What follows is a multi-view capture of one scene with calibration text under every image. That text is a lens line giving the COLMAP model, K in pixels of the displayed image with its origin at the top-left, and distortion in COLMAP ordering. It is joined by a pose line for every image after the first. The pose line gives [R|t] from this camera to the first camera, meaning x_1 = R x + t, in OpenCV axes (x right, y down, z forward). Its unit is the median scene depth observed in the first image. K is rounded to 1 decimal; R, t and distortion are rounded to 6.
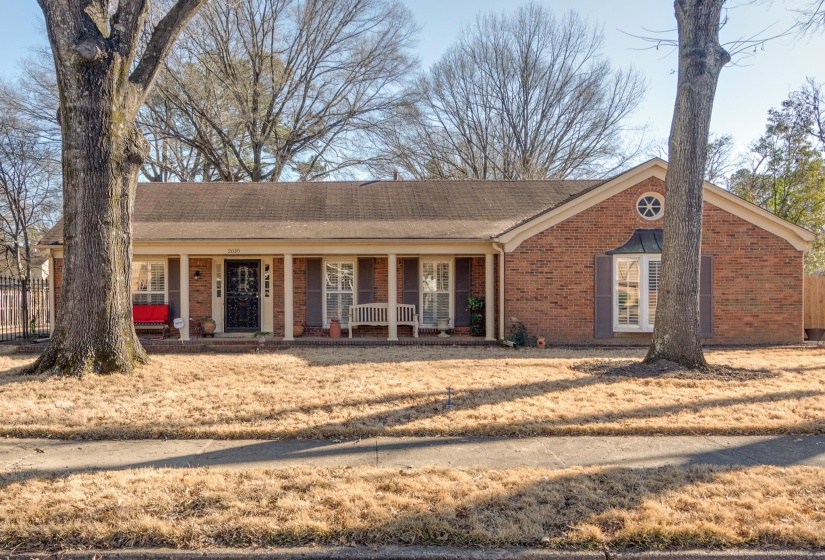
lens RADIAL K [[409.6, 0, 408.9], [0, 409.6, 264.6], [0, 0, 1]] dist [-0.000841, 0.000256]
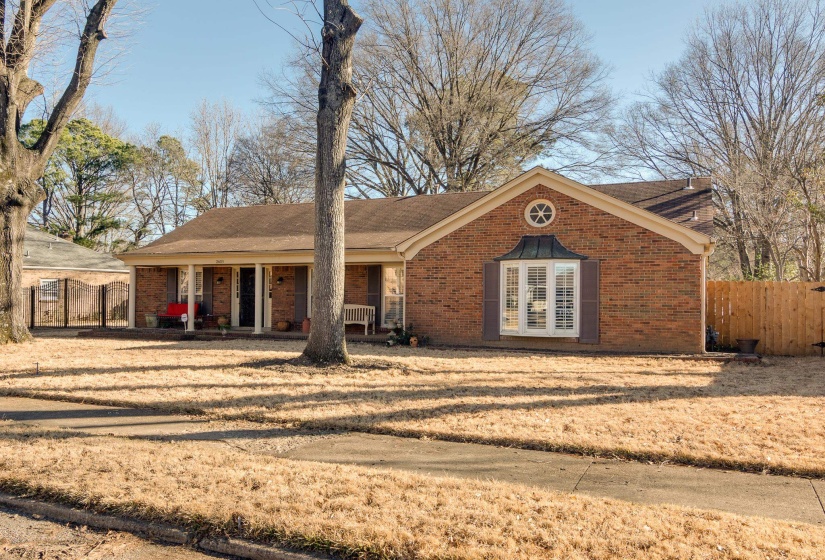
lens RADIAL K [[374.5, 0, 412.6], [0, 374.5, 263.7], [0, 0, 1]] dist [0.000634, -0.000018]
pose [[0.971522, -0.011727, -0.236659, 0.511243], [0.007736, 0.999812, -0.017783, -0.002140], [0.236823, 0.015446, 0.971430, 0.014594]]
